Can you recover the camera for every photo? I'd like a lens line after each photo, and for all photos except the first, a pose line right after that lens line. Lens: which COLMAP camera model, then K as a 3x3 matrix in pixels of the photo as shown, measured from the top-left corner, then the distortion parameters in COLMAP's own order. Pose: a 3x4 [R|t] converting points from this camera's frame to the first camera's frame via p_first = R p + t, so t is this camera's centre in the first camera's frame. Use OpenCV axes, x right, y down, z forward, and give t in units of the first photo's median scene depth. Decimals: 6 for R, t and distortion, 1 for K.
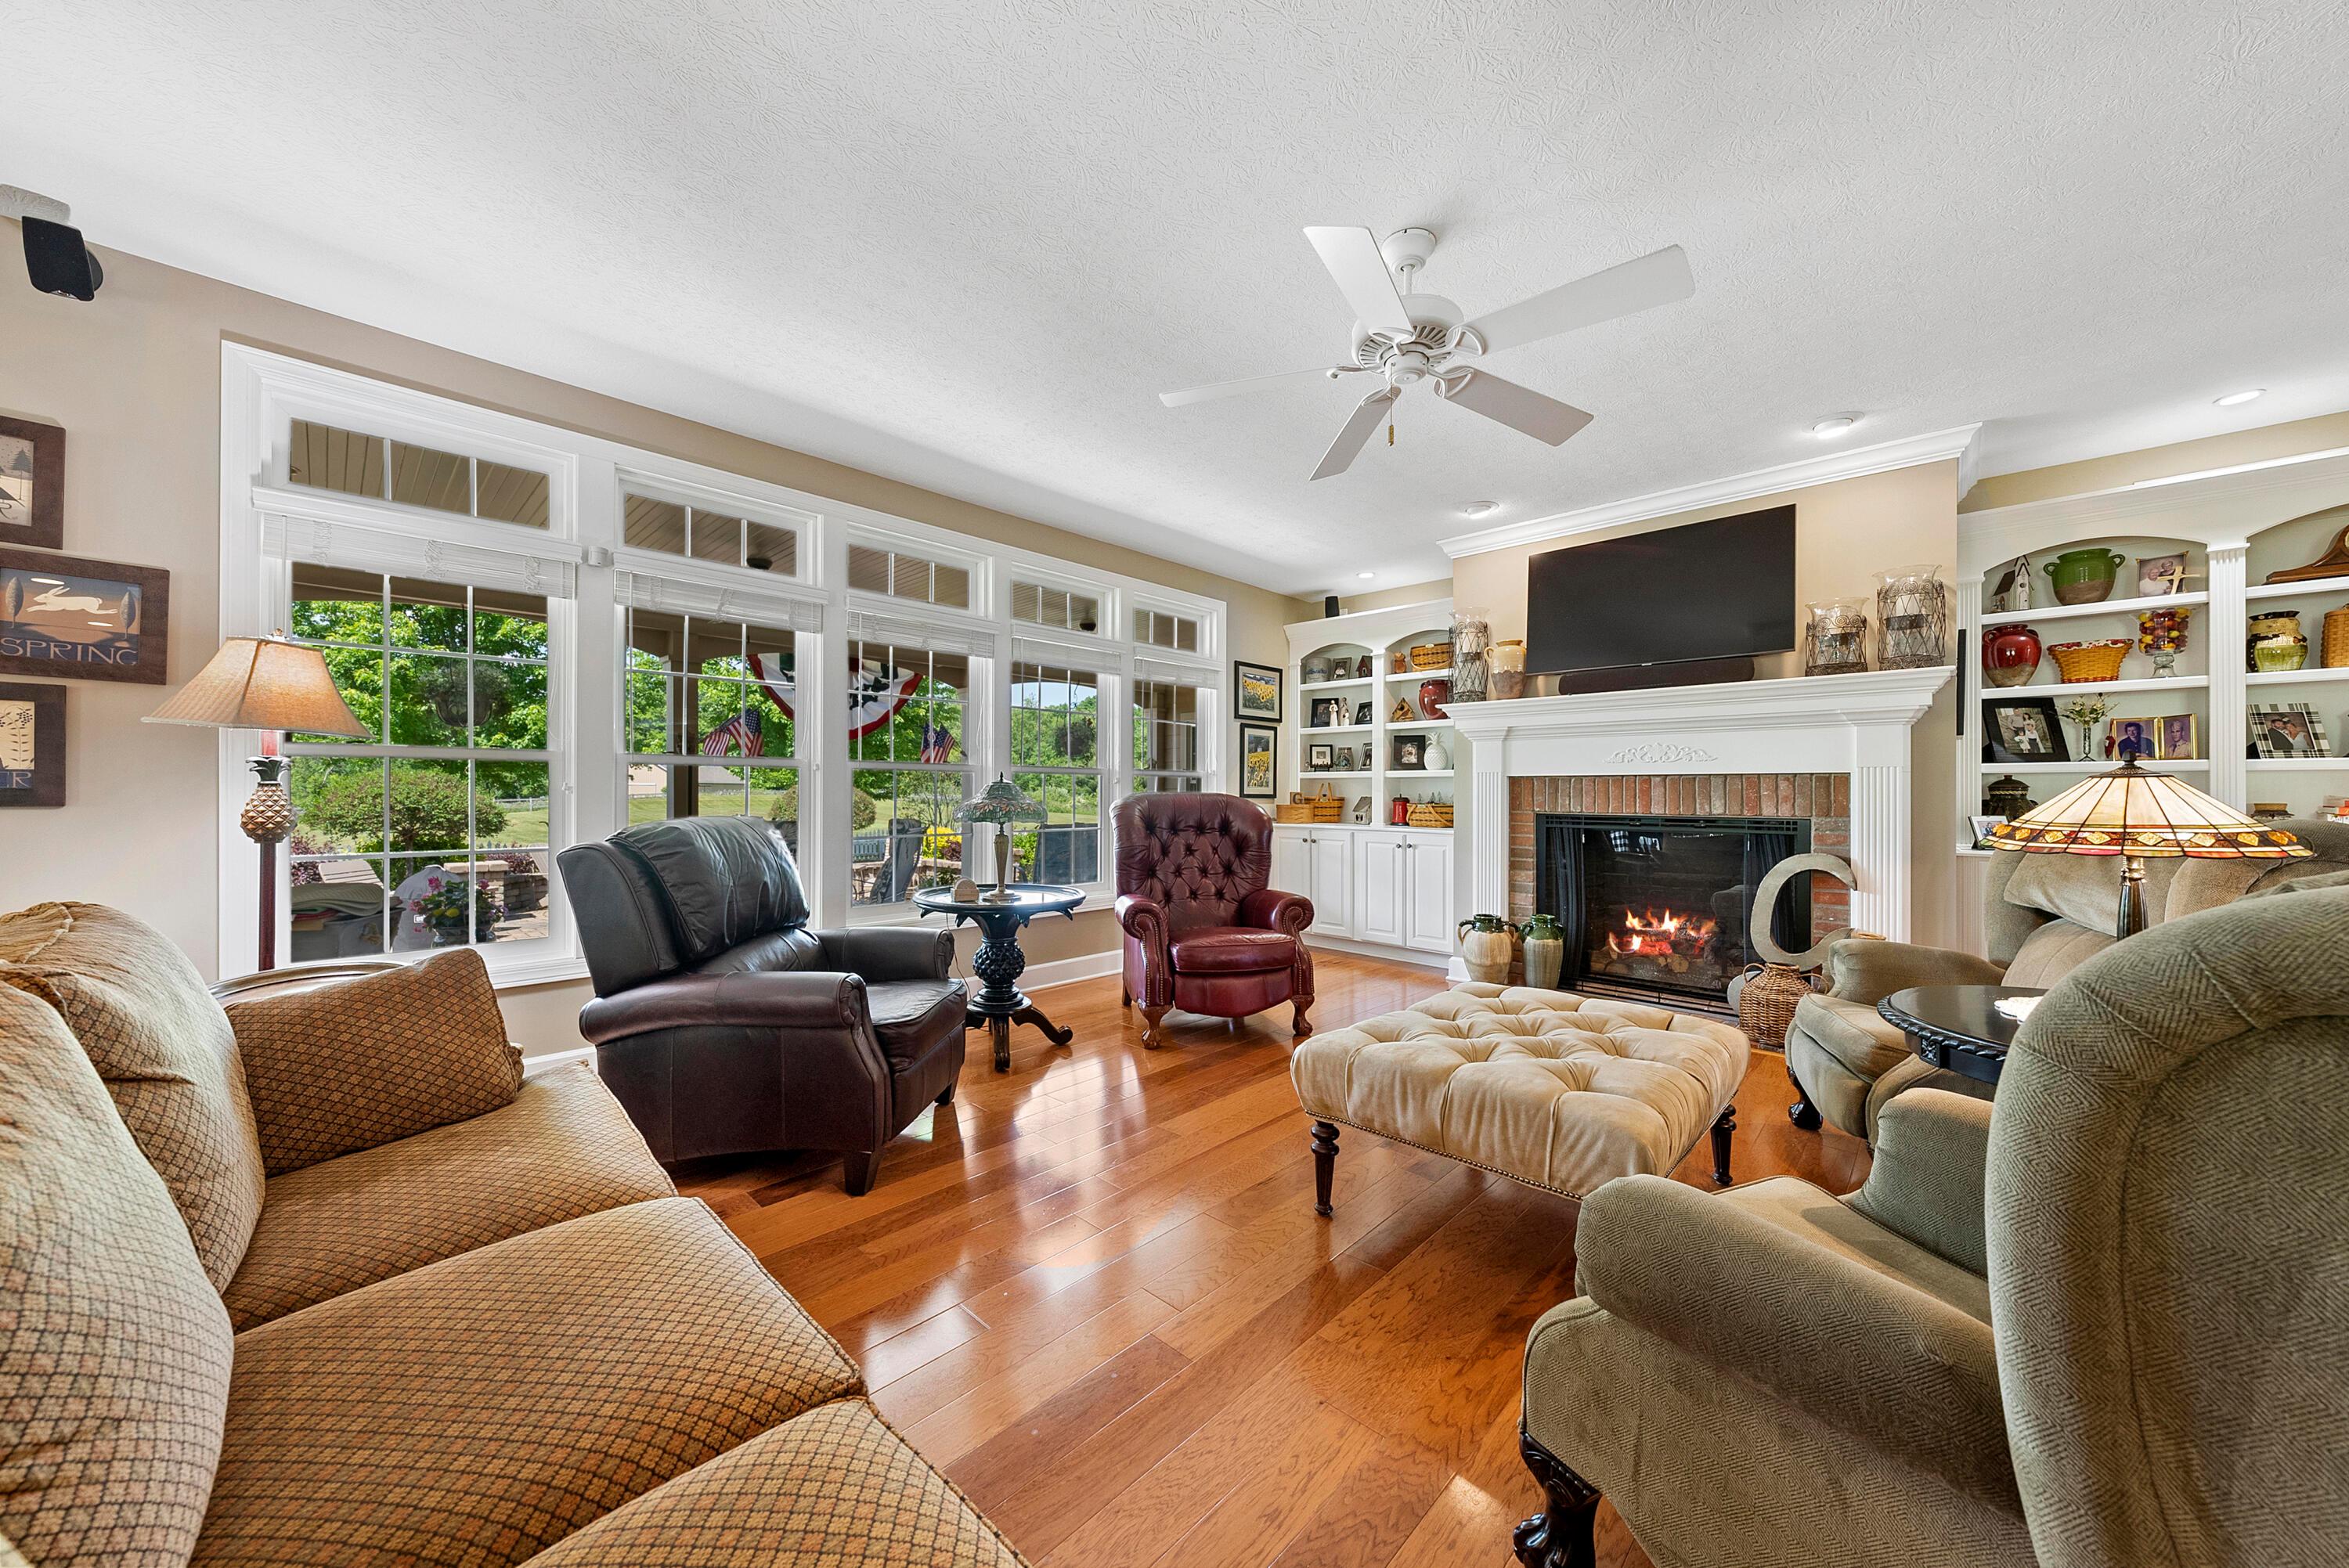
lens RADIAL K [[810.3, 0, 1172.4], [0, 810.3, 797.6], [0, 0, 1]] dist [-0.003204, -0.000325]
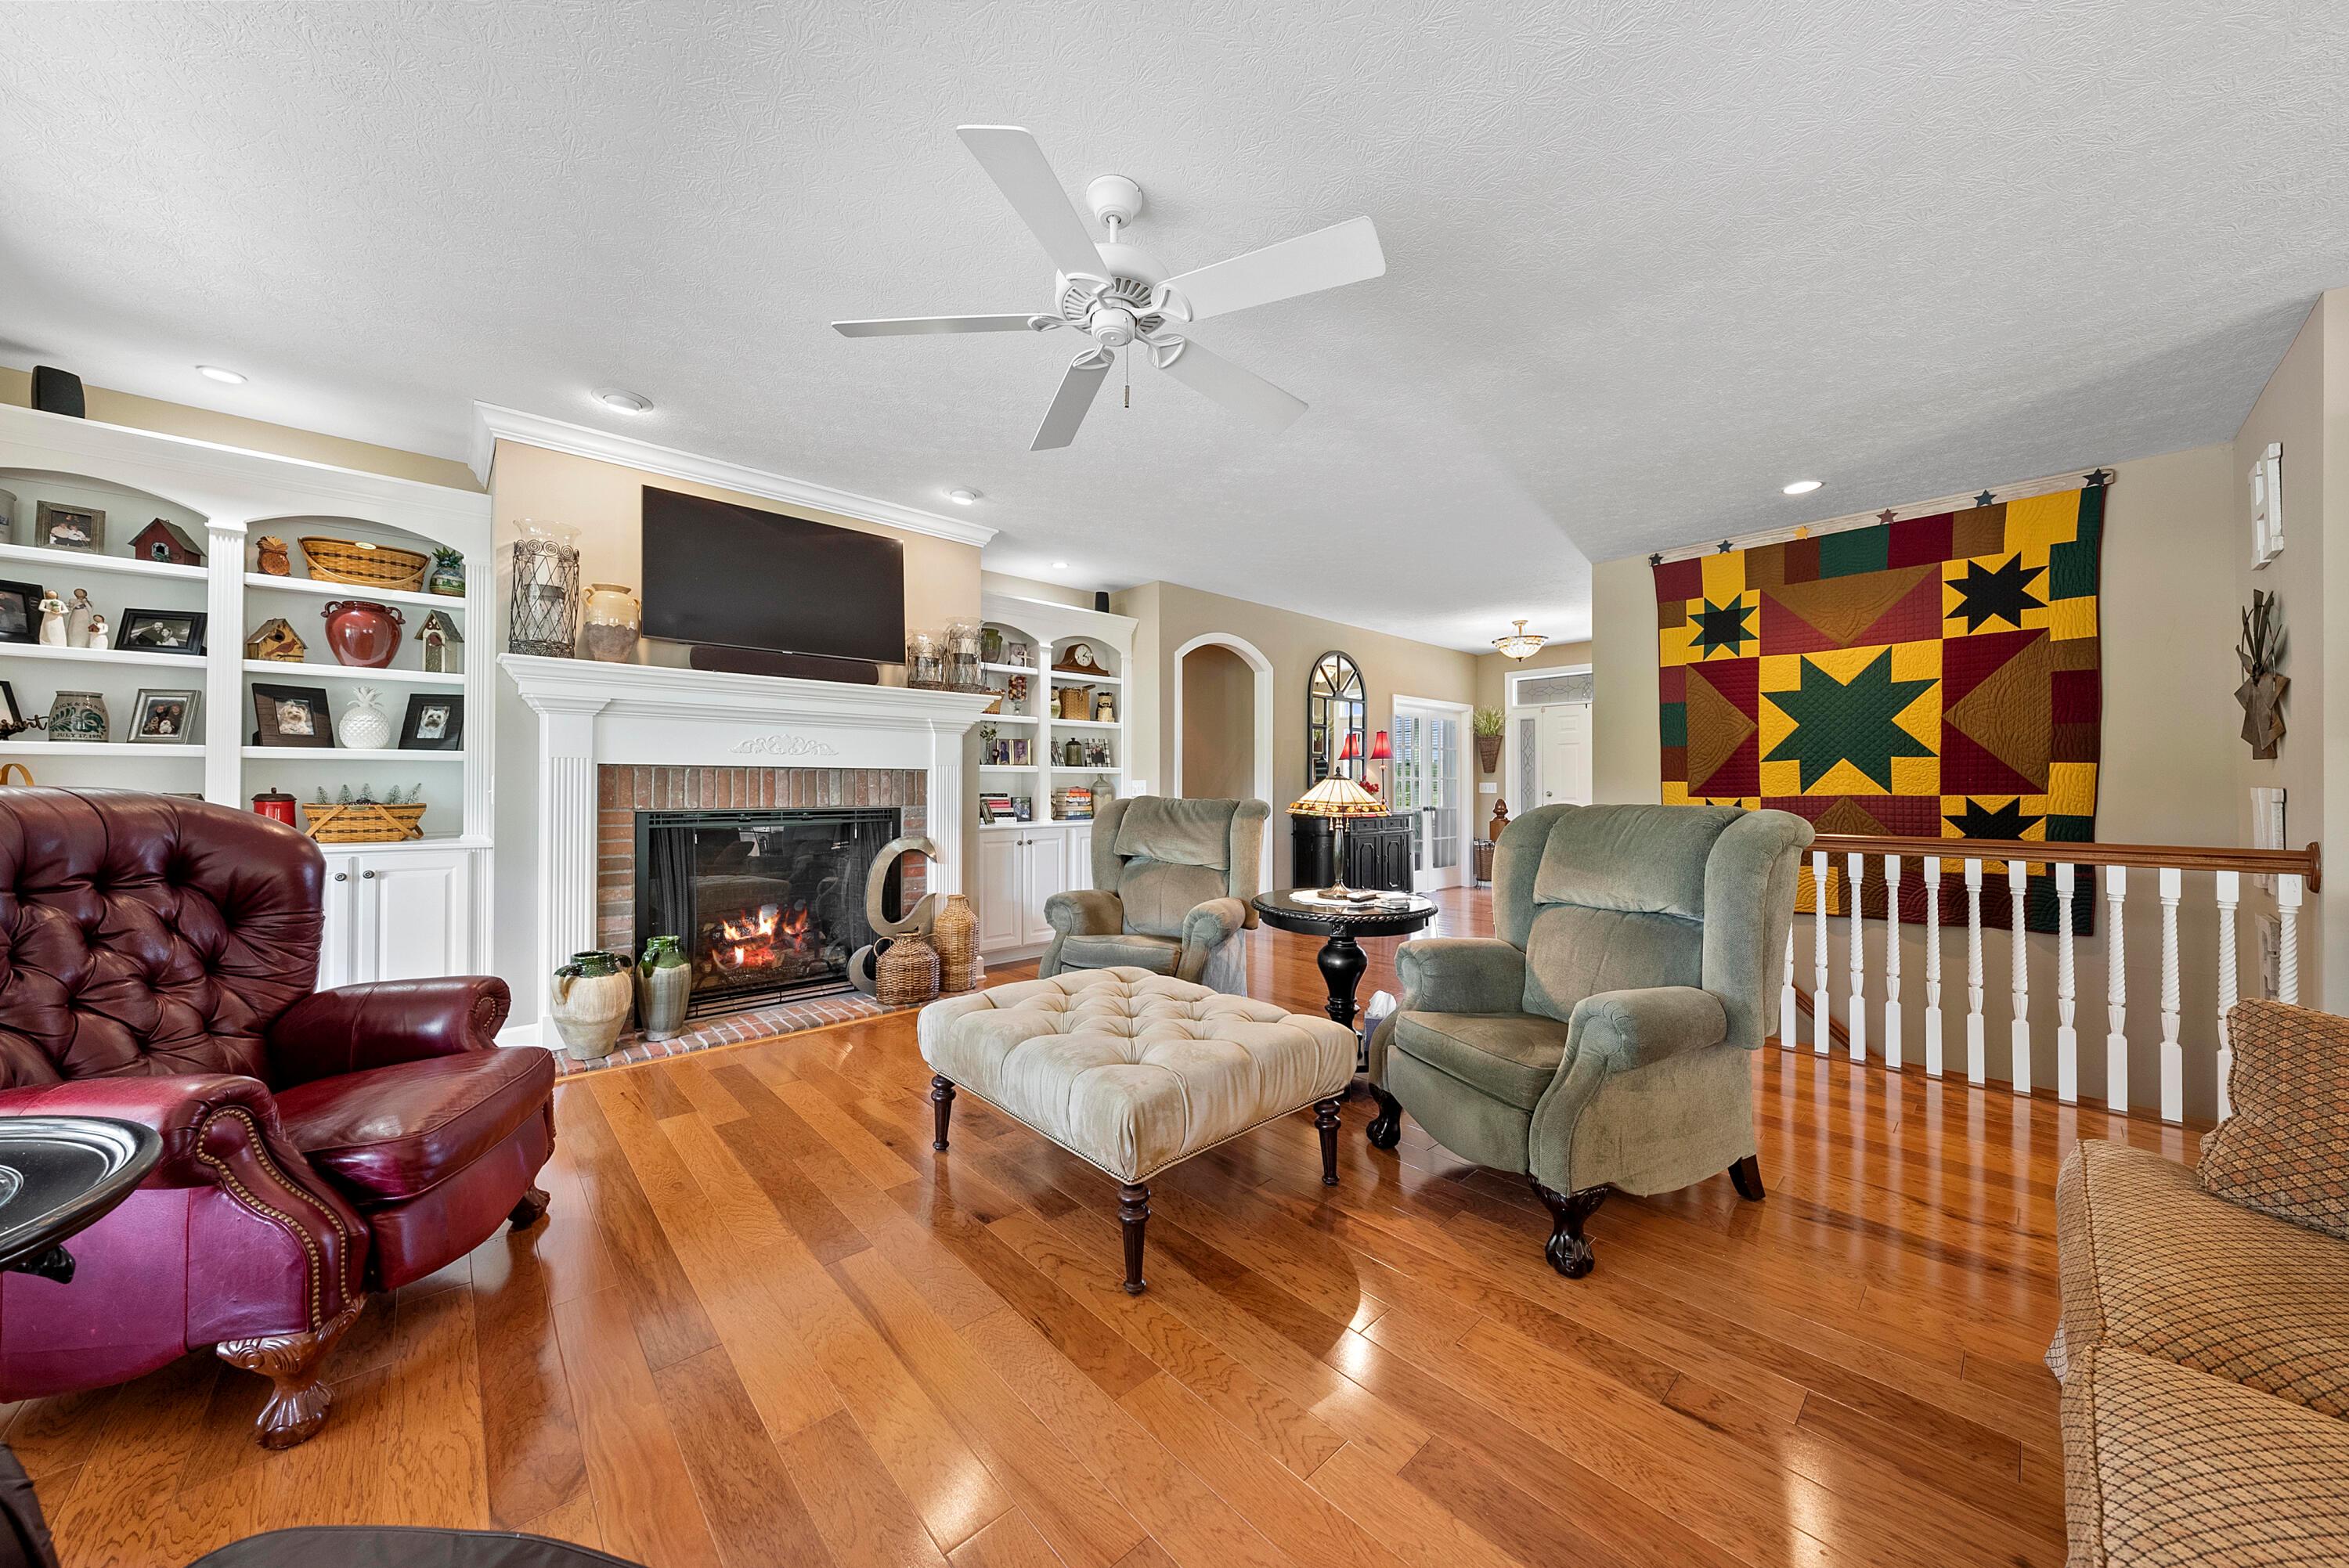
lens RADIAL K [[810.3, 0, 1177.7], [0, 810.3, 771.9], [0, 0, 1]] dist [-0.003204, -0.000325]
pose [[0.058734, 0.015290, 0.998157, -0.320397], [0.005772, 0.999861, -0.015656, -0.004080], [-0.998257, 0.006681, 0.058638, 0.446539]]
